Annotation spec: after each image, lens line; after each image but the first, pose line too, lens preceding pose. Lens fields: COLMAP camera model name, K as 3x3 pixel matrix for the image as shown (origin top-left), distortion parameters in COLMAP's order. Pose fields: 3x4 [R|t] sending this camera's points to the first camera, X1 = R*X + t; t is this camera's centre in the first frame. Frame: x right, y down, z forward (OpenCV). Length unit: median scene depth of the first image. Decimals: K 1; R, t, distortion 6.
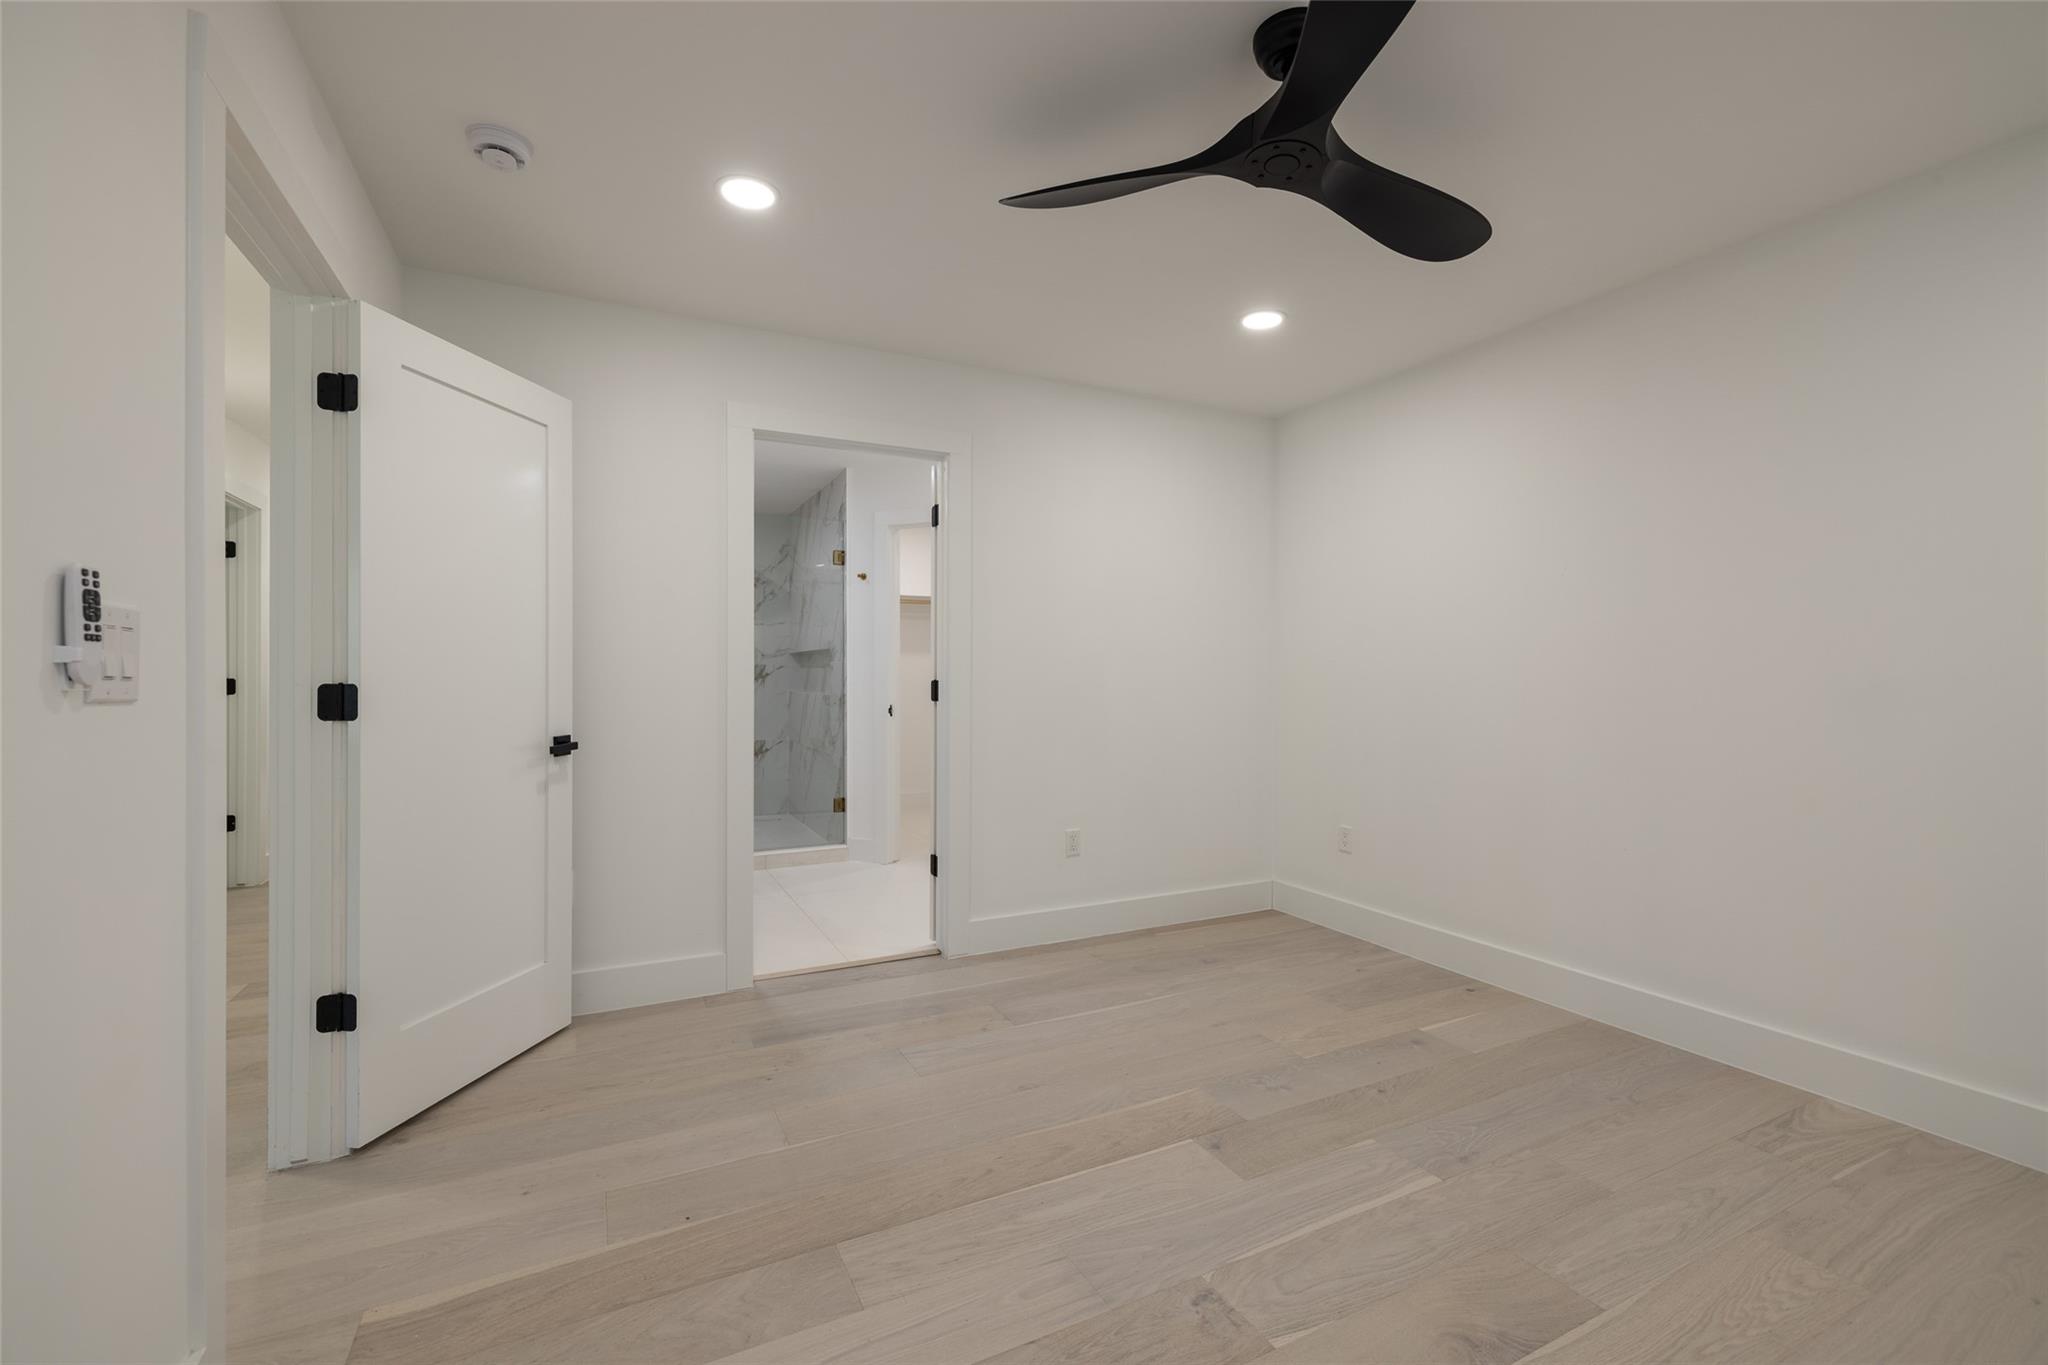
lens RADIAL K [[821.5, 0, 1024.0], [0, 821.5, 682.5], [0, 0, 1]] dist [-0.000699, 0.000055]
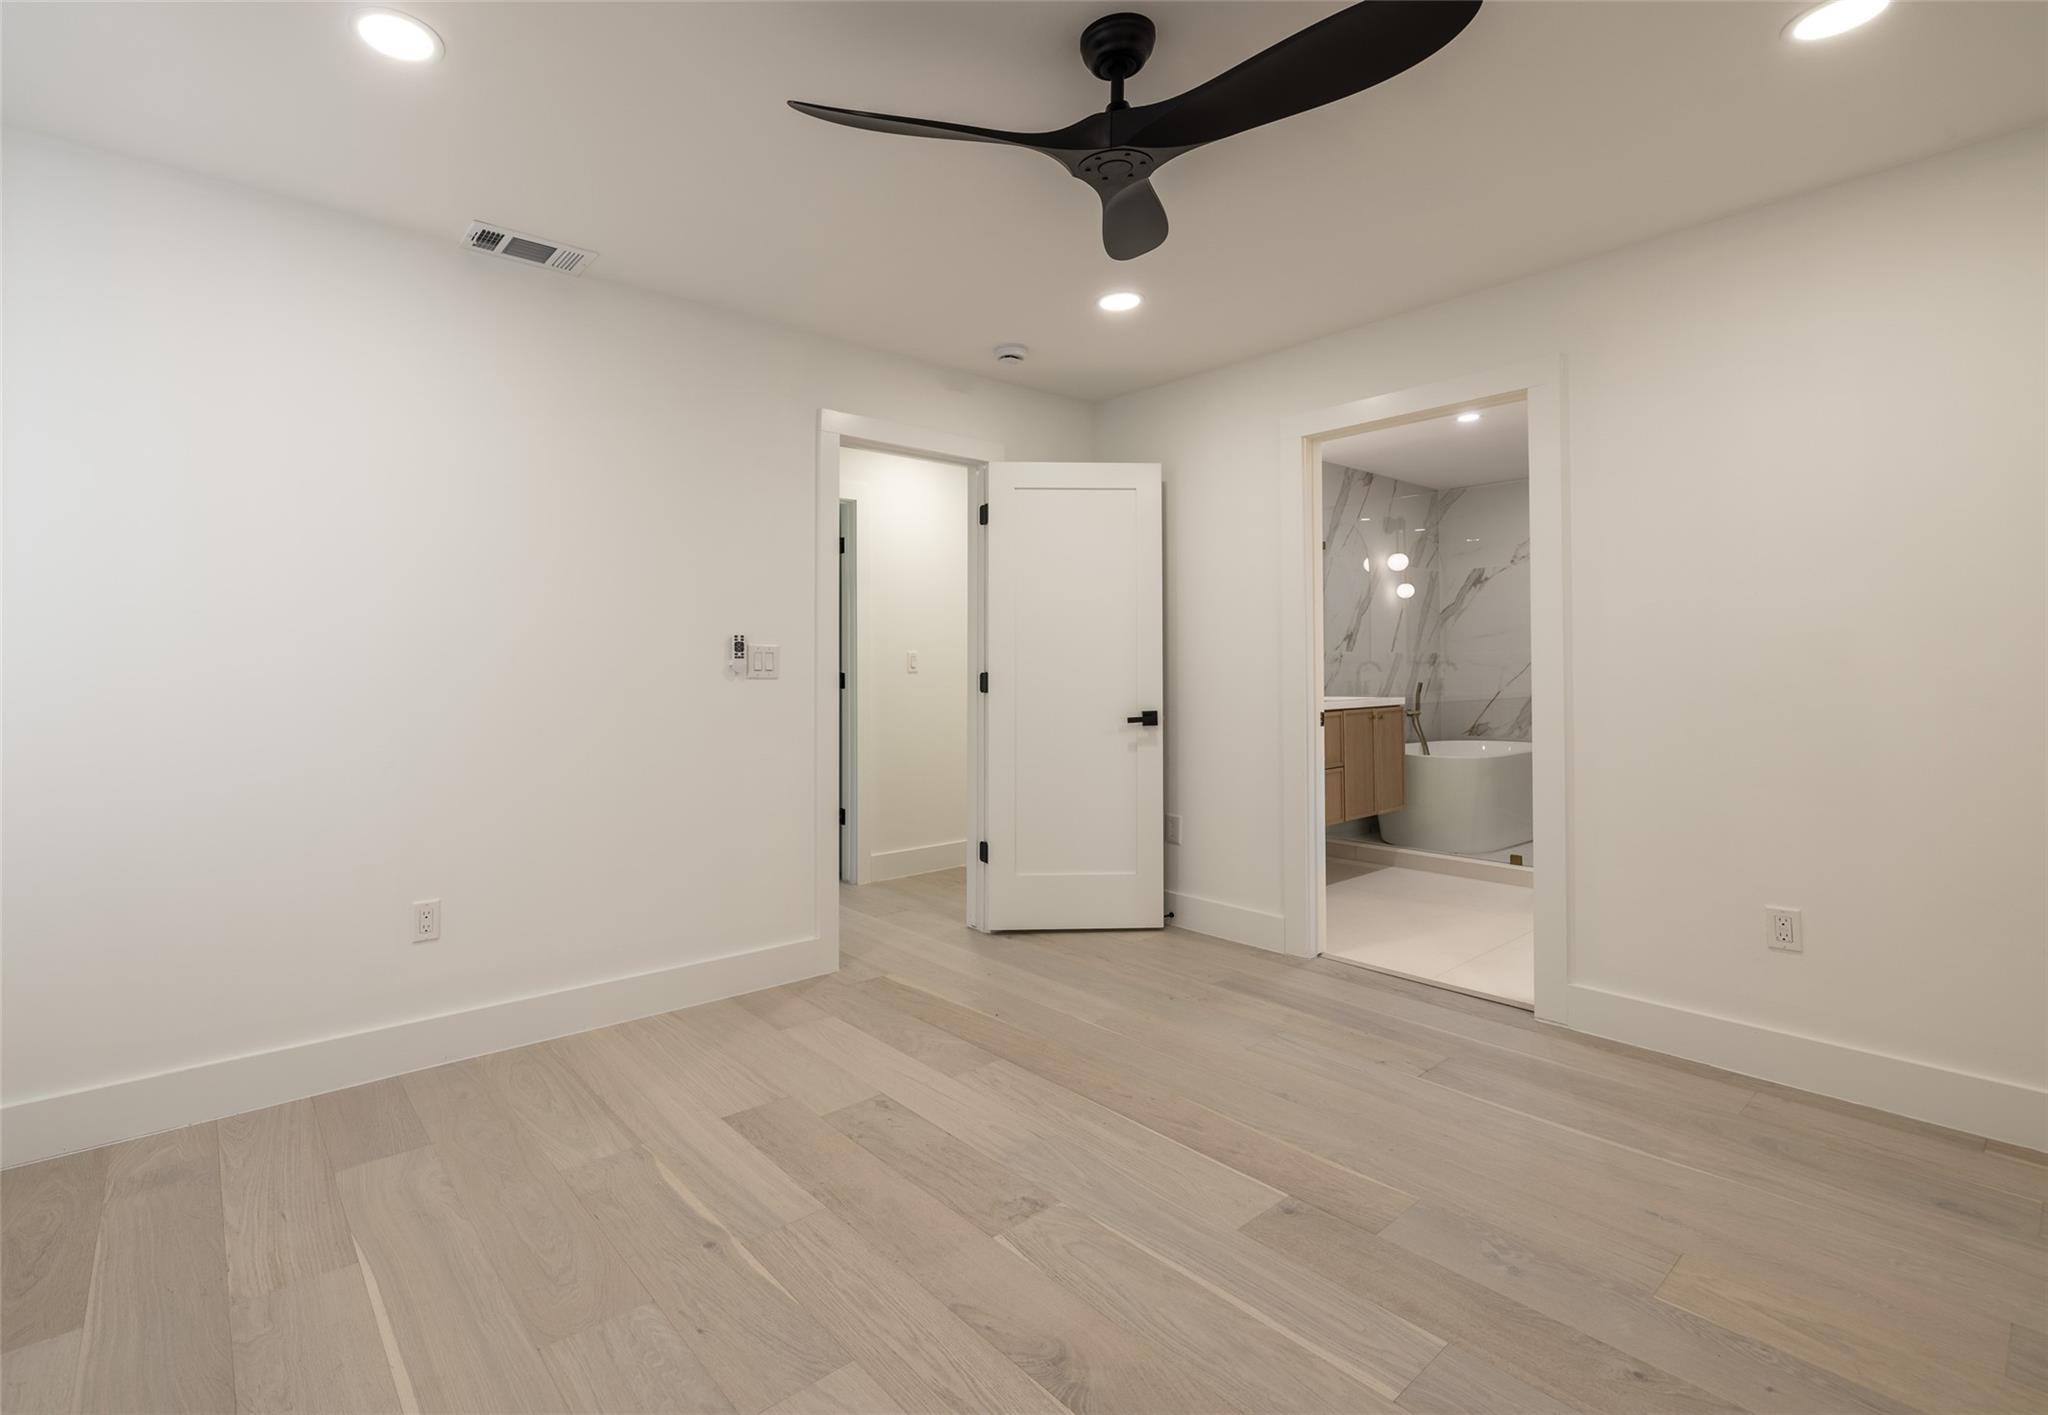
lens RADIAL K [[948.6, 0, 1018.2], [0, 948.6, 649.2], [0, 0, 1]] dist [0.001568, 0.000384]
pose [[0.274338, -0.021184, -0.961400, 0.907163], [-0.000738, 0.999752, -0.022240, -0.002463], [0.961633, 0.006811, 0.274255, 0.361010]]
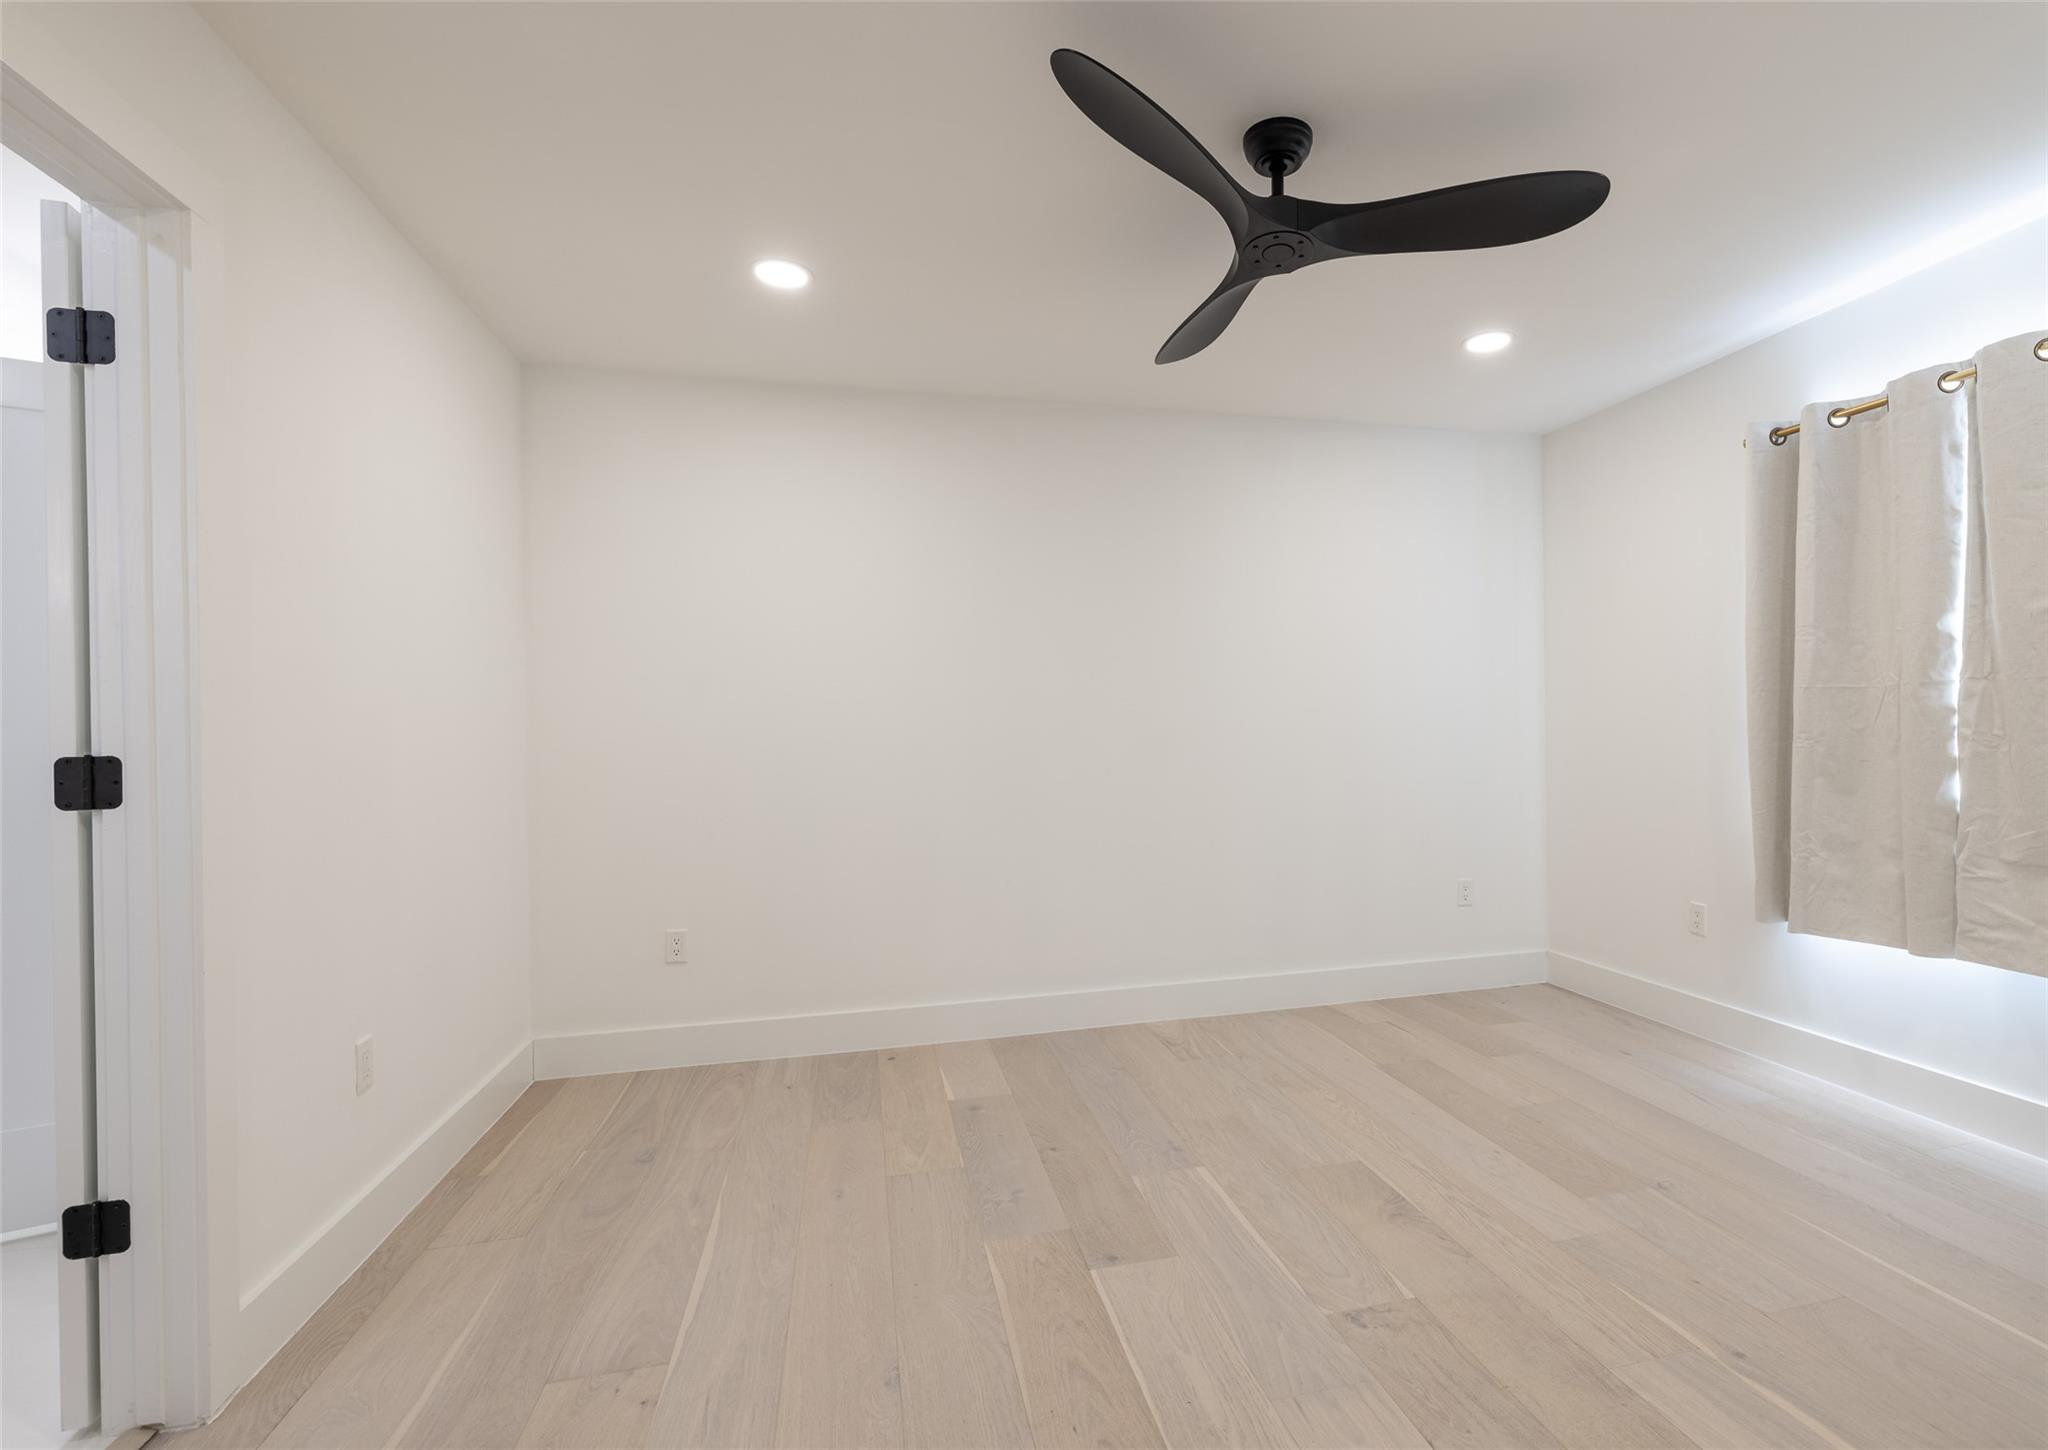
lens RADIAL K [[942.3, 0, 1133.2], [0, 942.3, 737.5], [0, 0, 1]] dist [-0.002014, -0.000272]
pose [[0.237115, -0.008989, 0.971440, -0.602617], [0.022459, 0.999741, 0.003769, -0.003233], [-0.971222, 0.020924, 0.237256, 0.581852]]
